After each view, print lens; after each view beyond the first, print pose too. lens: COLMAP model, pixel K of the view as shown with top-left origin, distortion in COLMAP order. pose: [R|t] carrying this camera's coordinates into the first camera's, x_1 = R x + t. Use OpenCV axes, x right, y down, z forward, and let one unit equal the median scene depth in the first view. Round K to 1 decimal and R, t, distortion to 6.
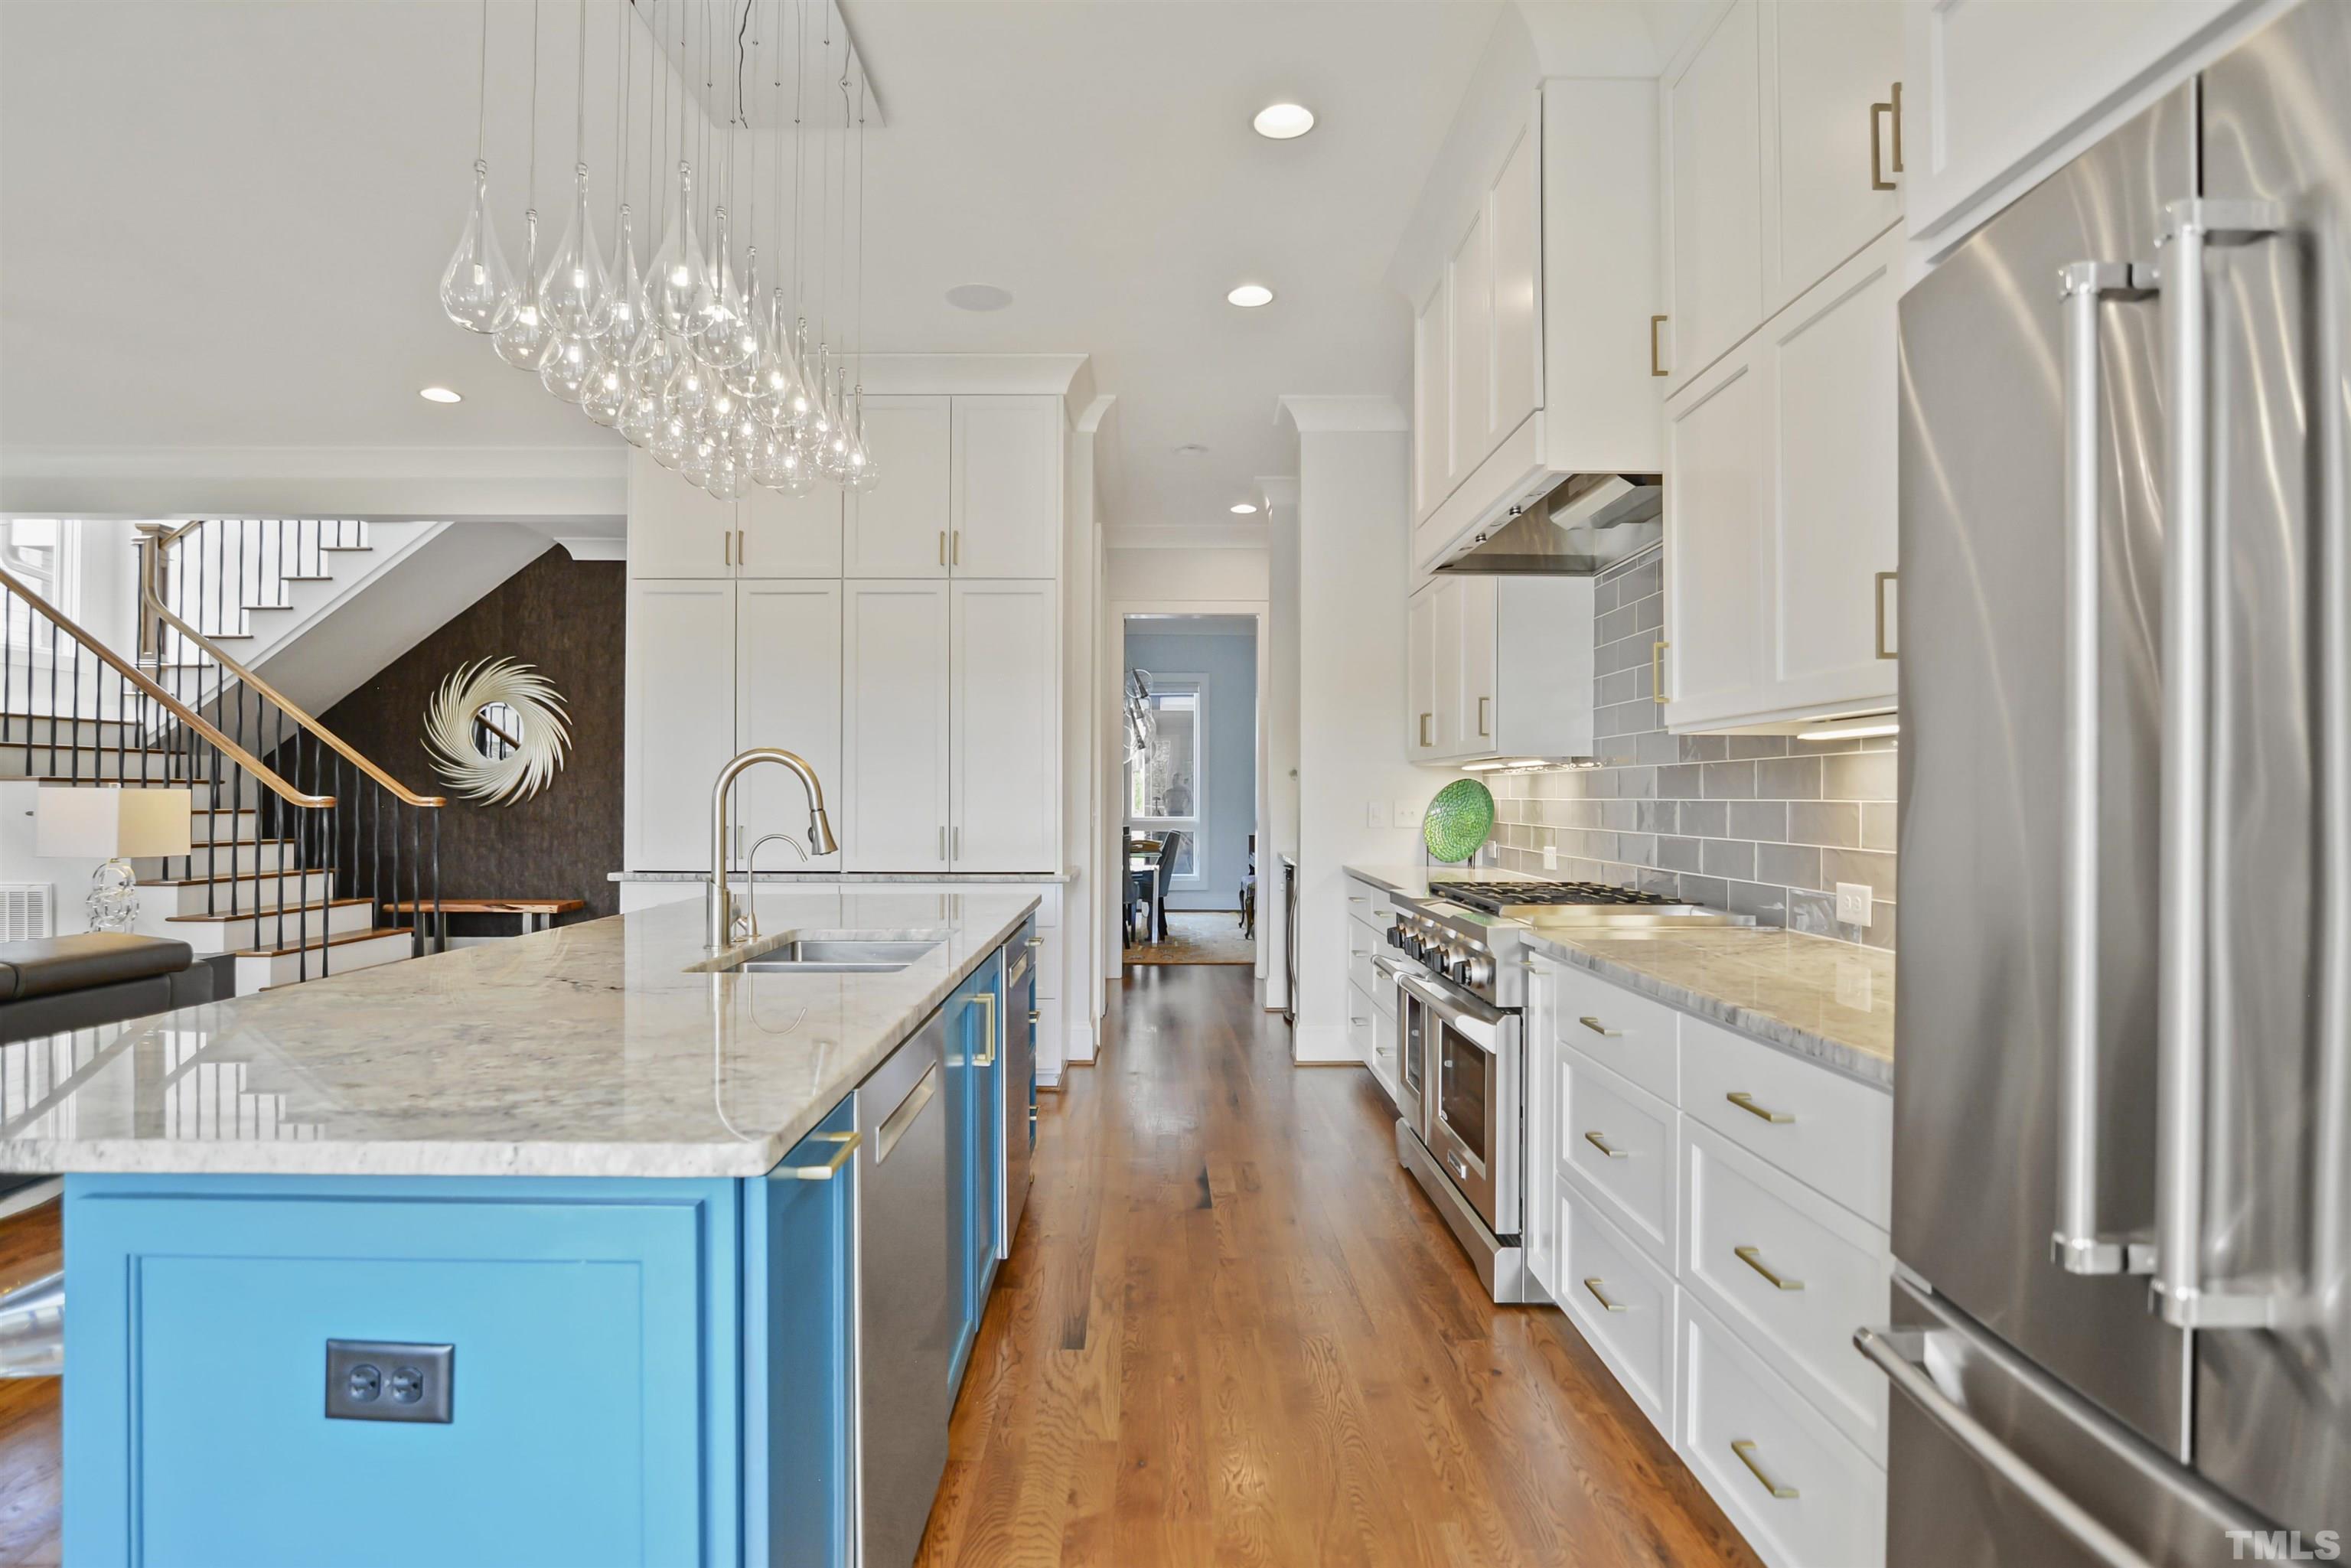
lens RADIAL K [[1225.1, 0, 1165.3], [0, 1225.1, 782.1], [0, 0, 1]] dist [-0.027323, 0.002402]
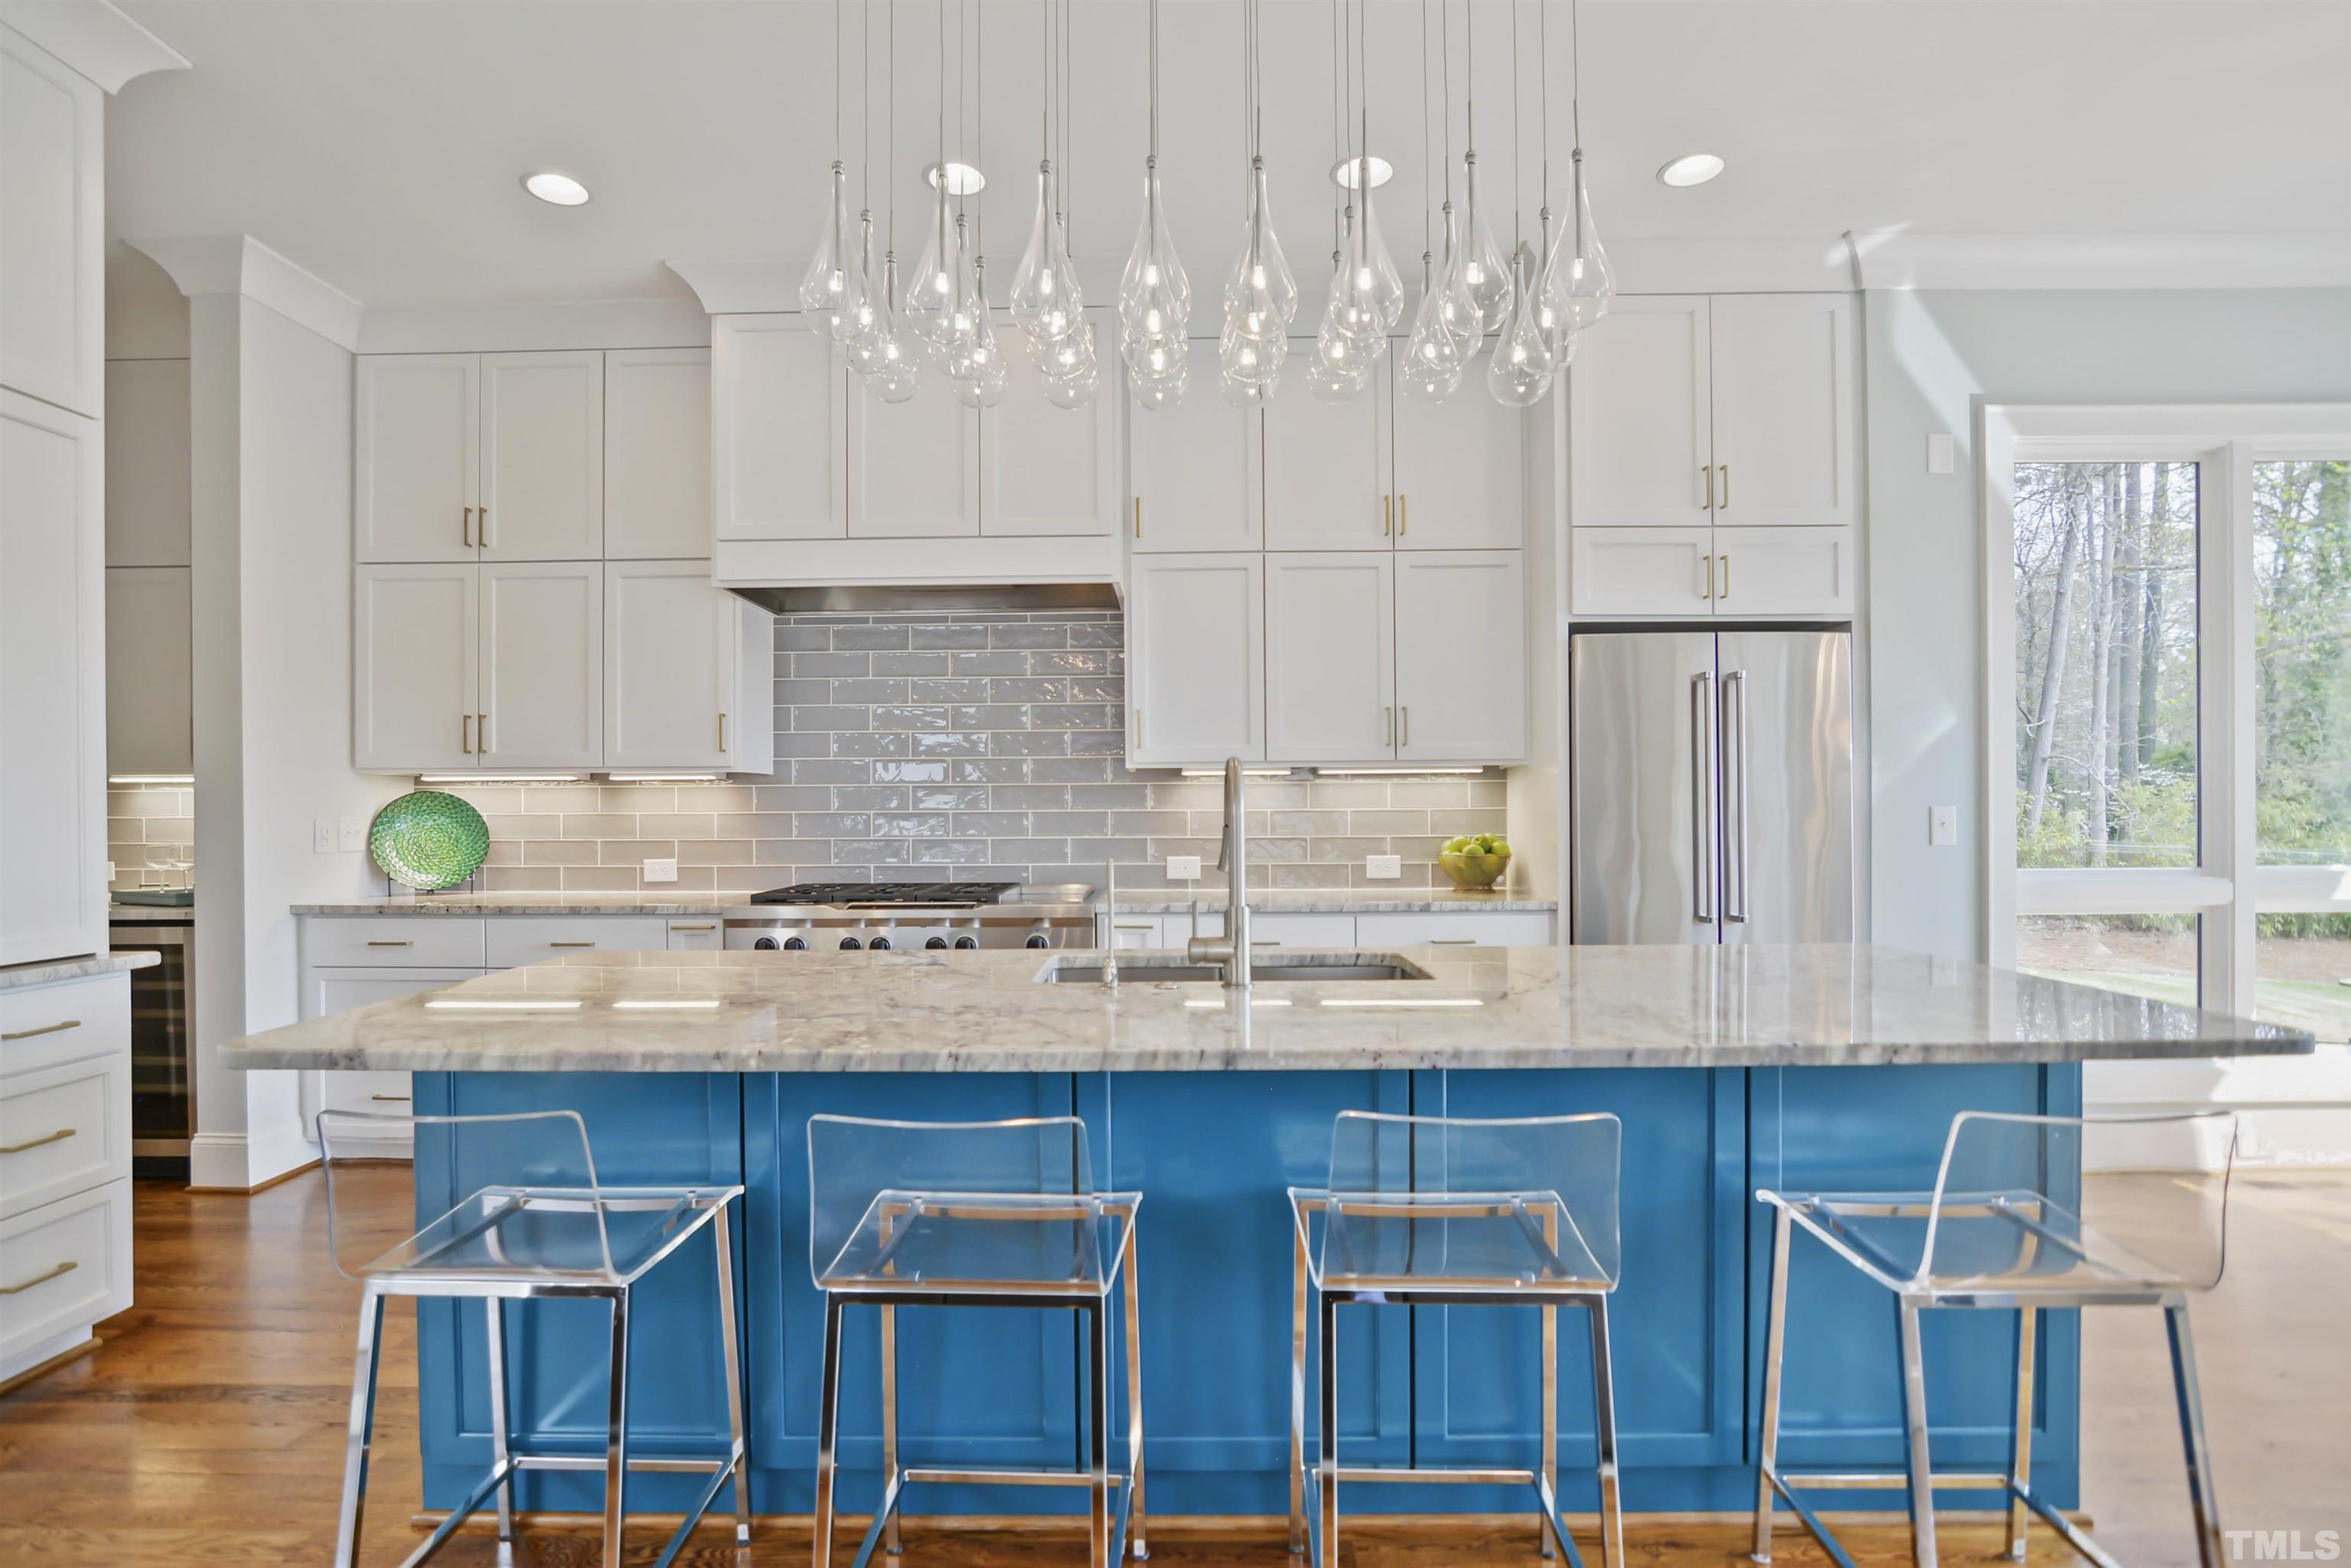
lens RADIAL K [[1153.0, 0, 1151.6], [0, 1153.0, 807.4], [0, 0, 1]] dist [-0.029223, 0.006480]
pose [[0.041247, -0.003748, 0.999142, -0.590131], [-0.006836, 0.999968, 0.004034, 0.002885], [-0.999126, -0.006997, 0.041220, 0.511554]]
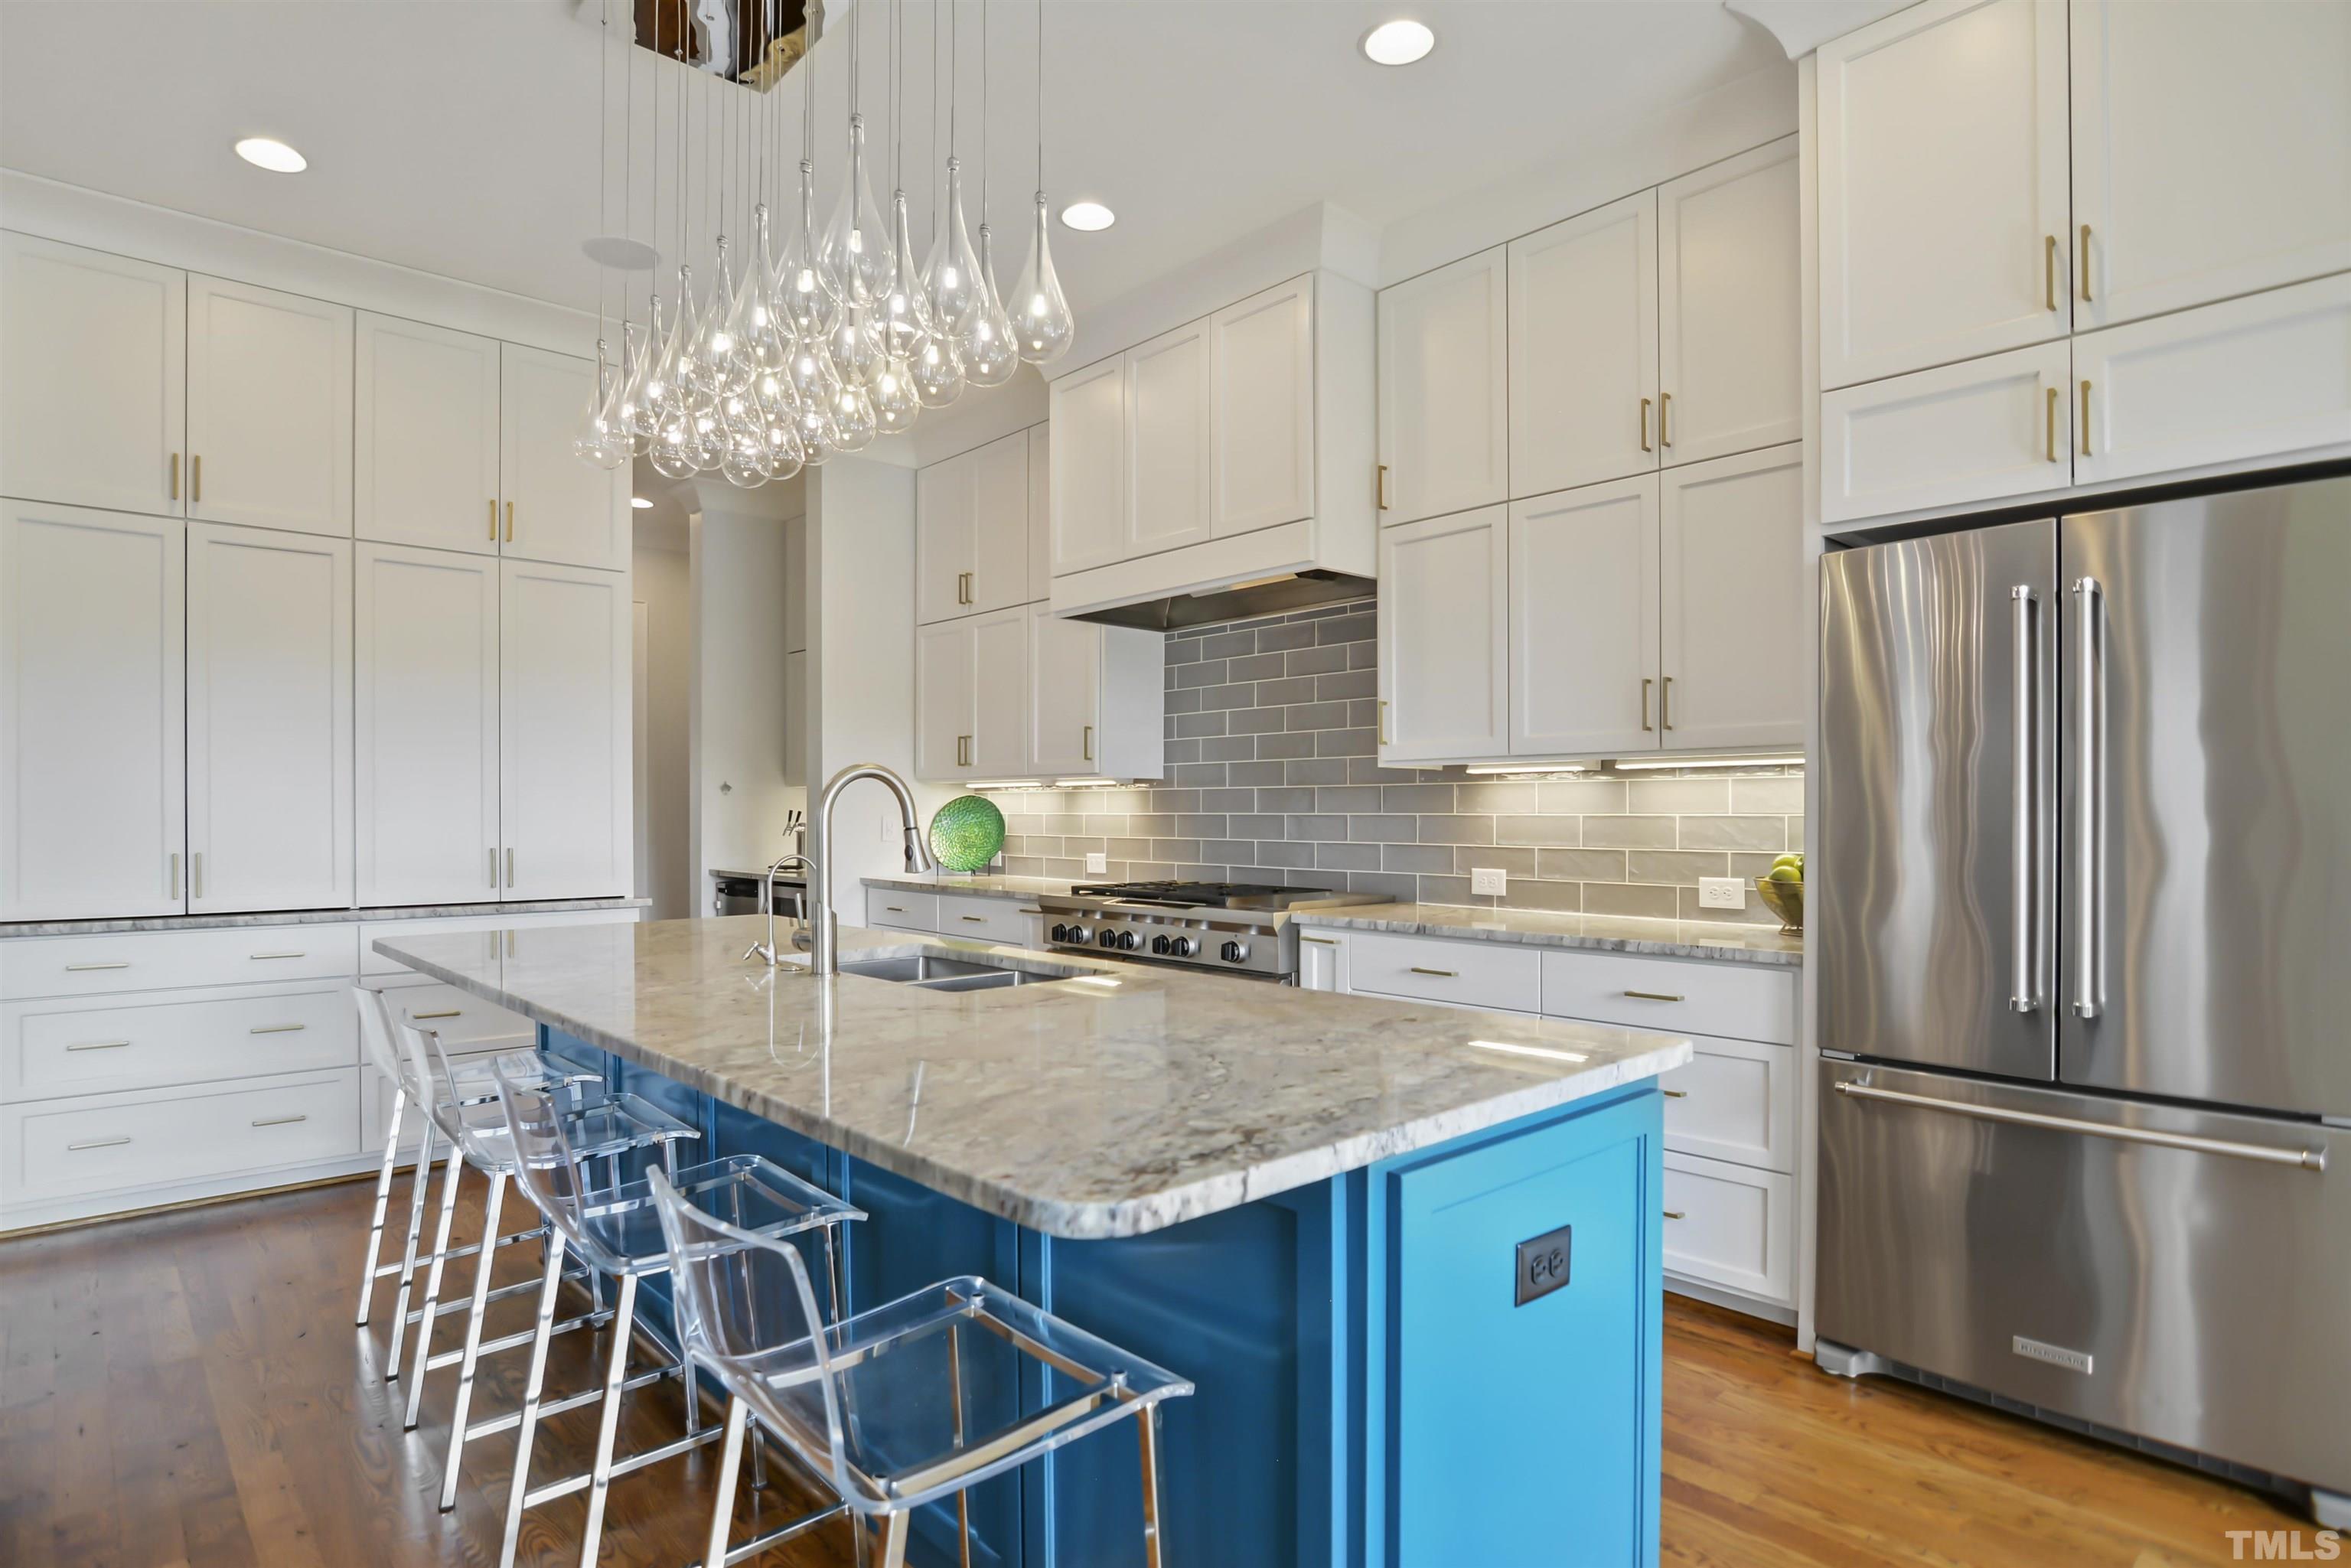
lens RADIAL K [[1225.1, 0, 1151.3], [0, 1225.1, 820.7], [0, 0, 1]] dist [-0.027323, 0.002402]
pose [[0.752736, -0.007289, 0.658283, -0.398385], [-0.006002, 0.999821, 0.017934, -0.000695], [-0.658296, -0.017450, 0.752557, 0.065242]]
